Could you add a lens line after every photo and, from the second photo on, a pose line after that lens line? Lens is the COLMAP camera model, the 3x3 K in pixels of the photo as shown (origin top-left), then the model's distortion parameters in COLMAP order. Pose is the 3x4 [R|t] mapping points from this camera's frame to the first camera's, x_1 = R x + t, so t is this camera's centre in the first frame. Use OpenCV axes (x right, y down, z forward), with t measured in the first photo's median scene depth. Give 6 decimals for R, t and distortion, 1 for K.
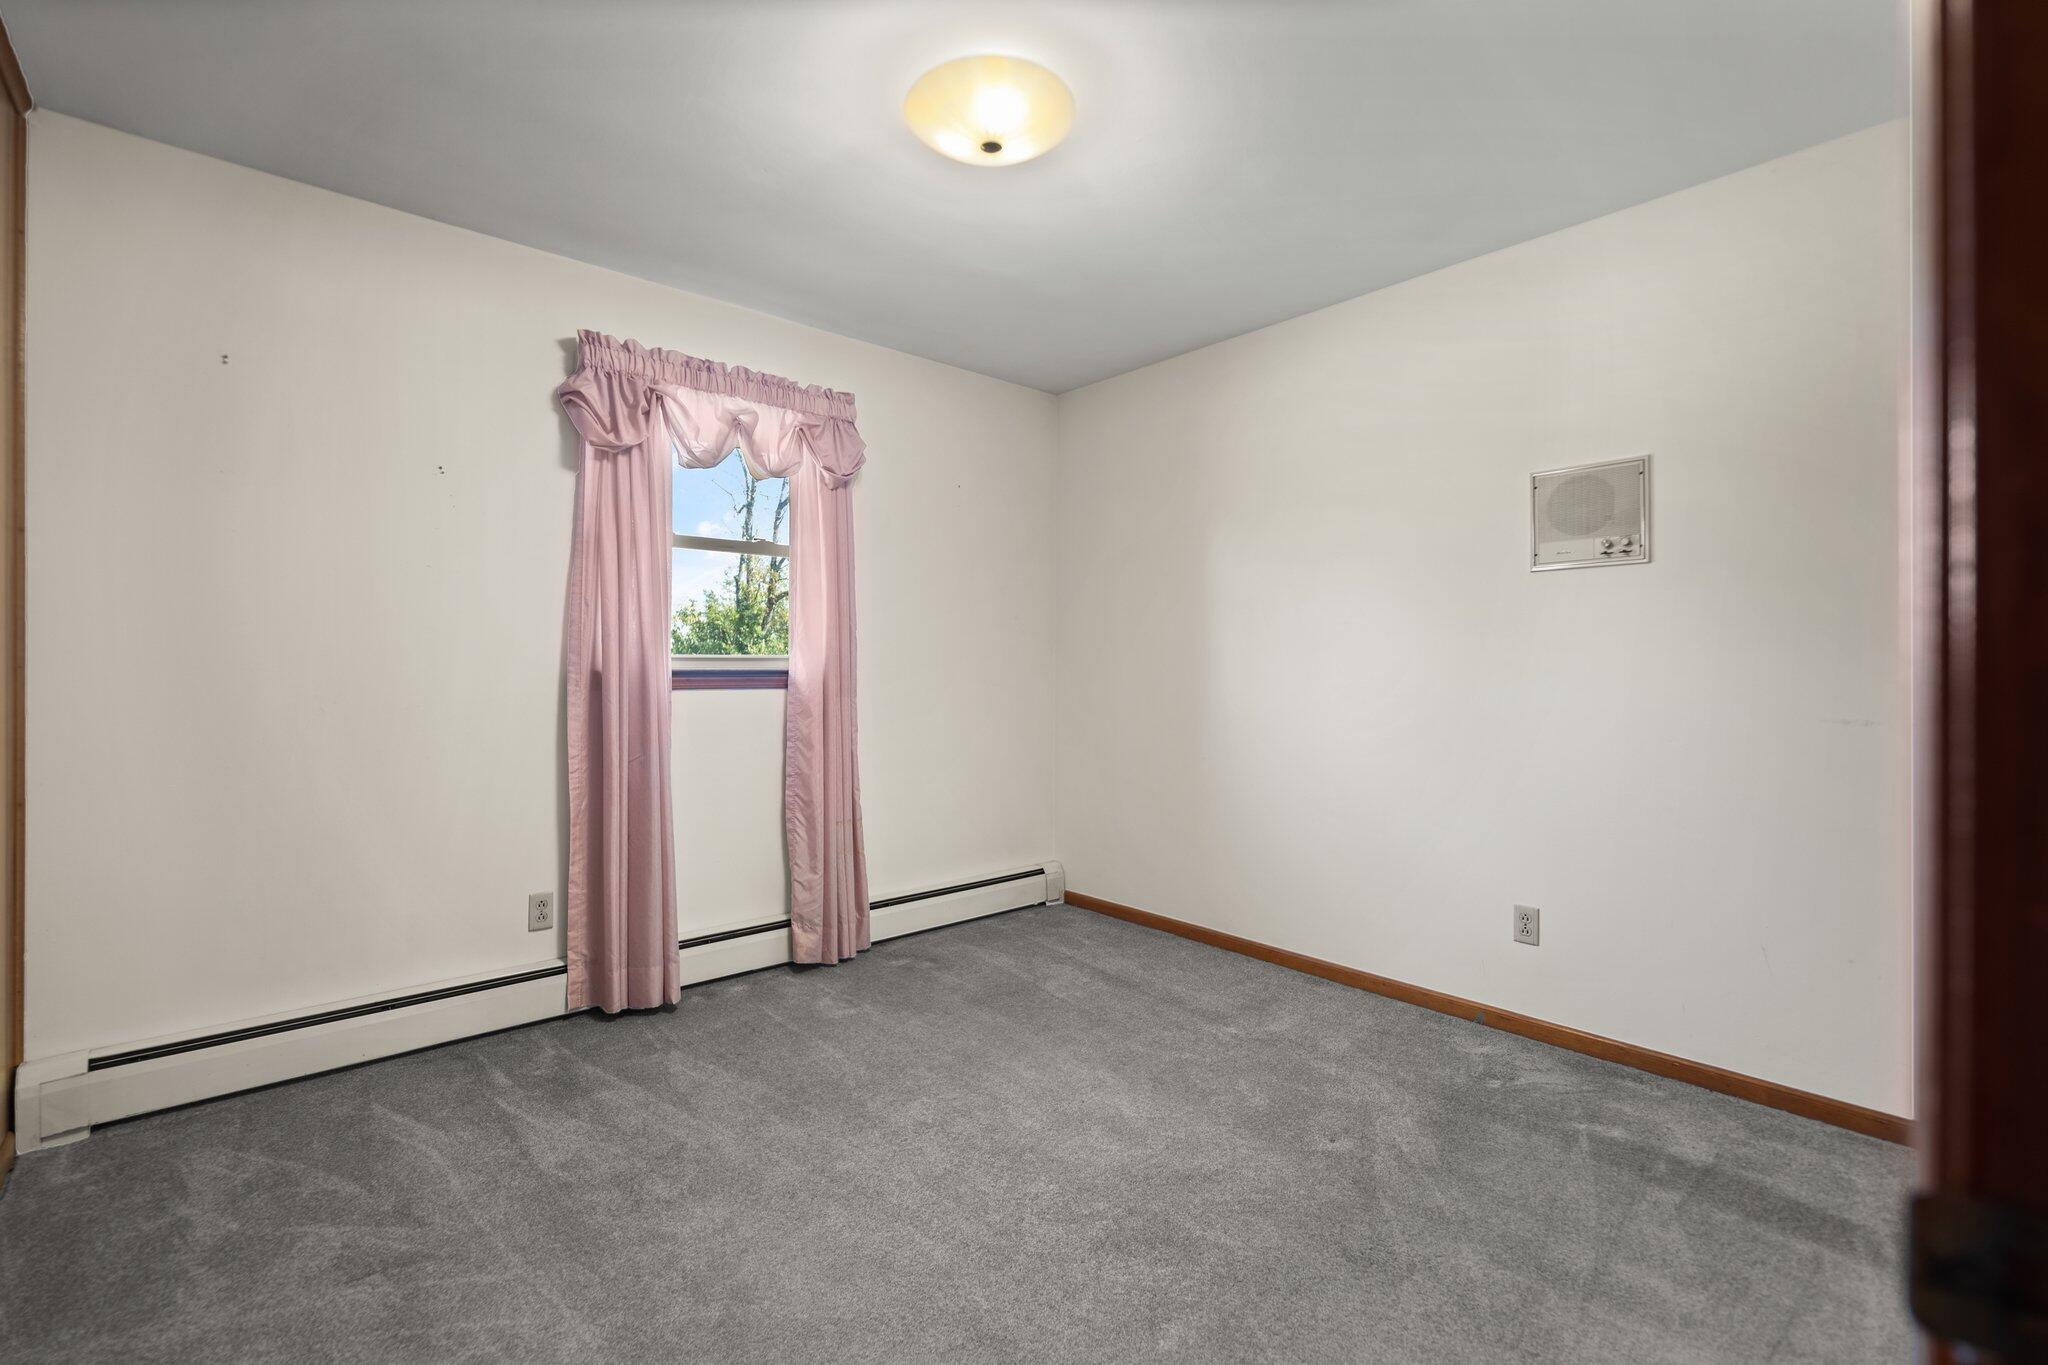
lens RADIAL K [[889.1, 0, 1027.0], [0, 889.1, 671.3], [0, 0, 1]] dist [0.000510, -0.000865]
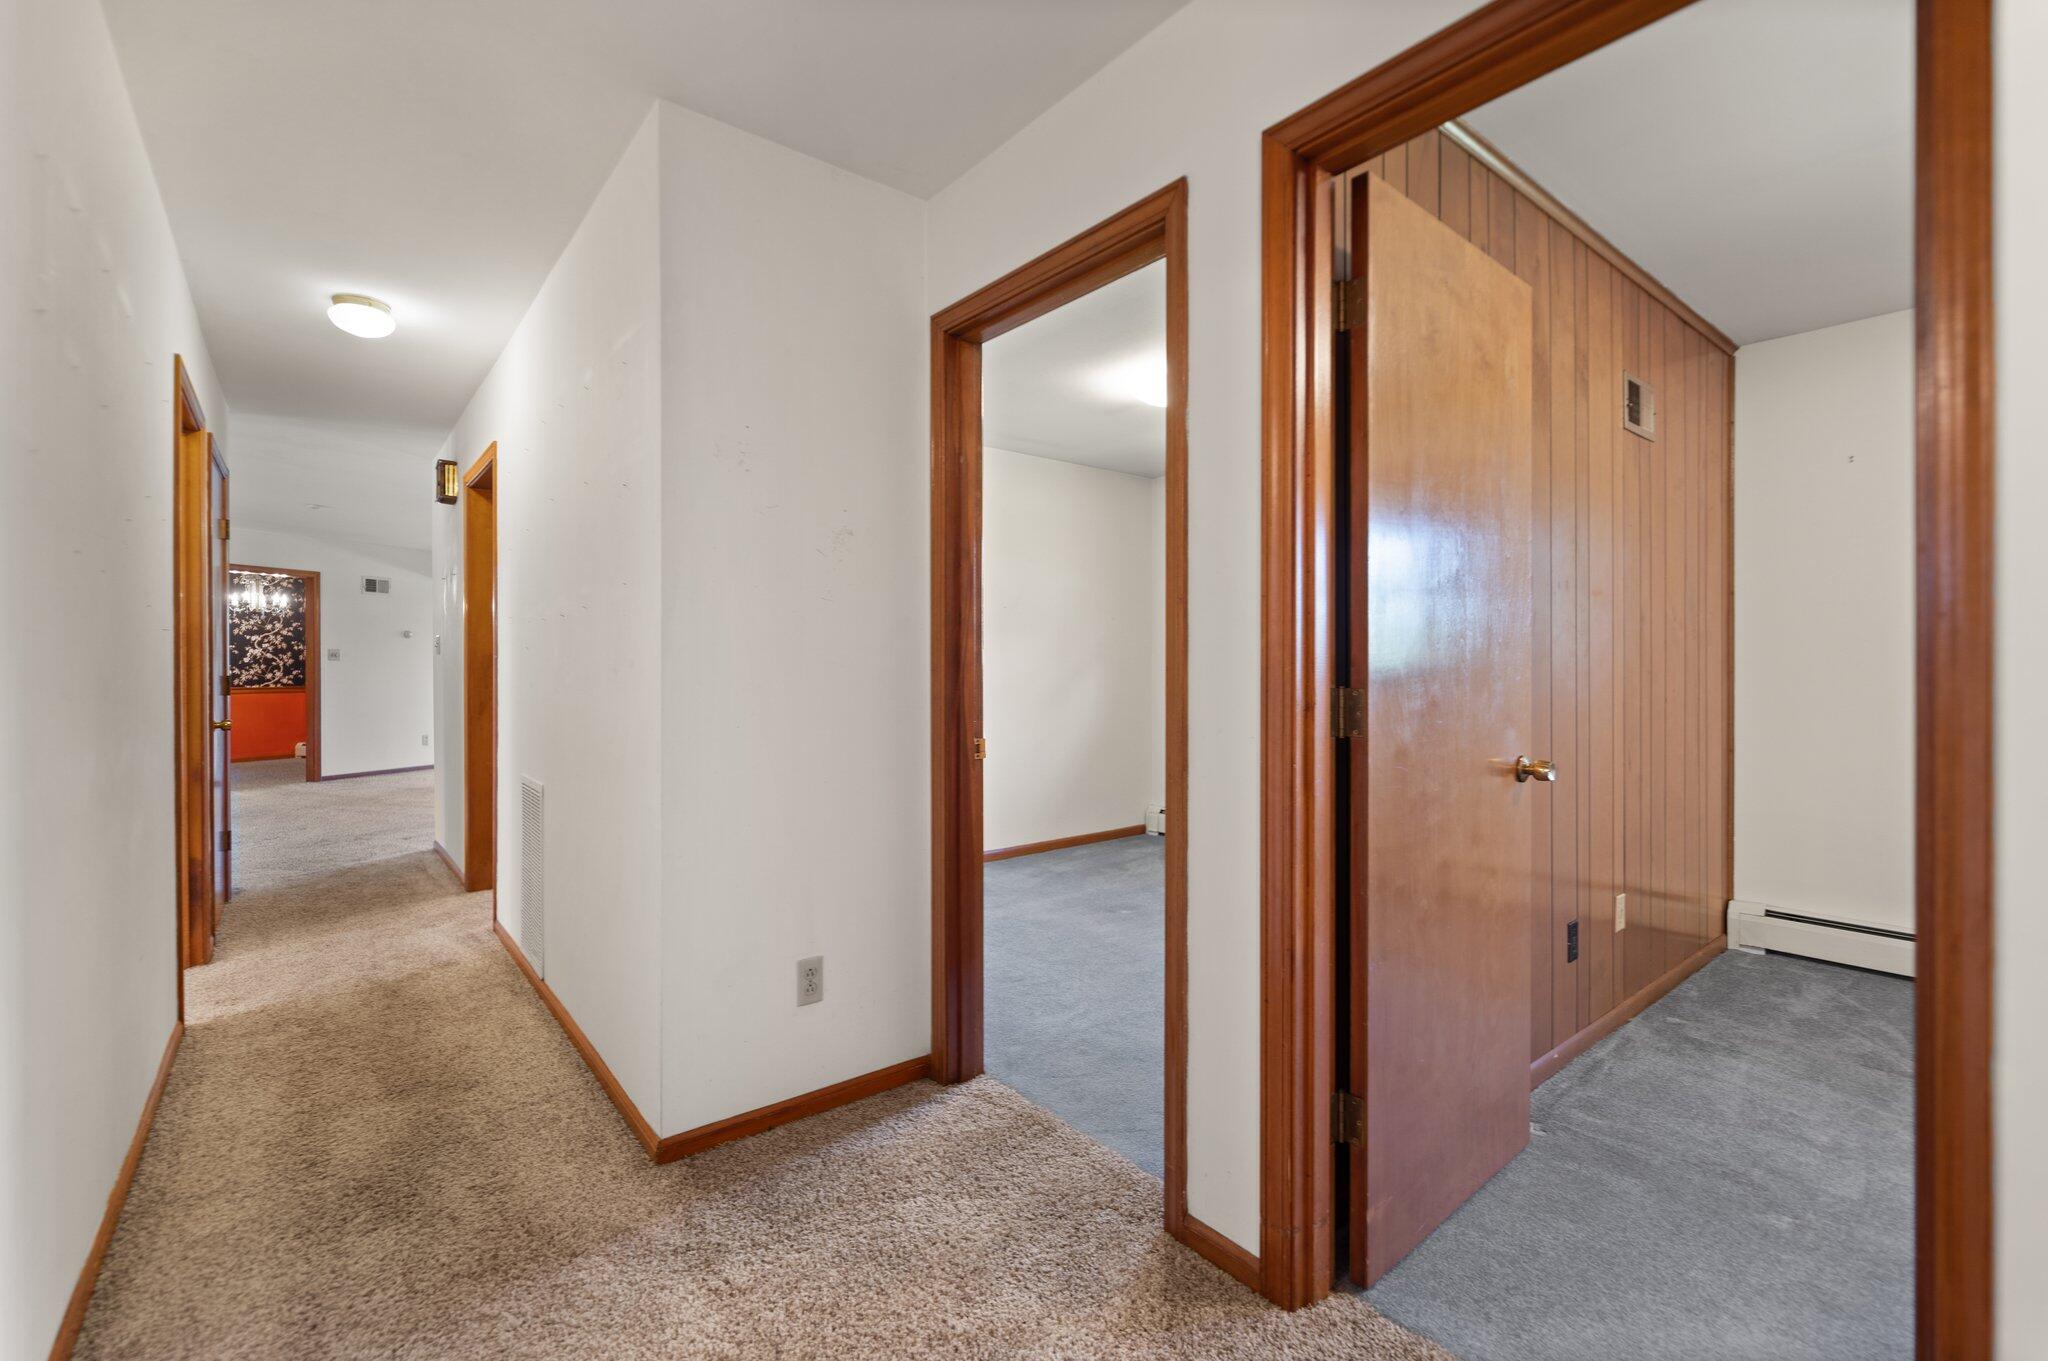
lens RADIAL K [[889.1, 0, 1027.9], [0, 889.1, 676.6], [0, 0, 1]] dist [0.000510, -0.000865]
pose [[-0.035119, 0.004314, -0.999374, 0.669547], [0.001032, 0.999990, 0.004280, -0.004309], [0.999383, -0.000881, -0.035123, -0.326125]]
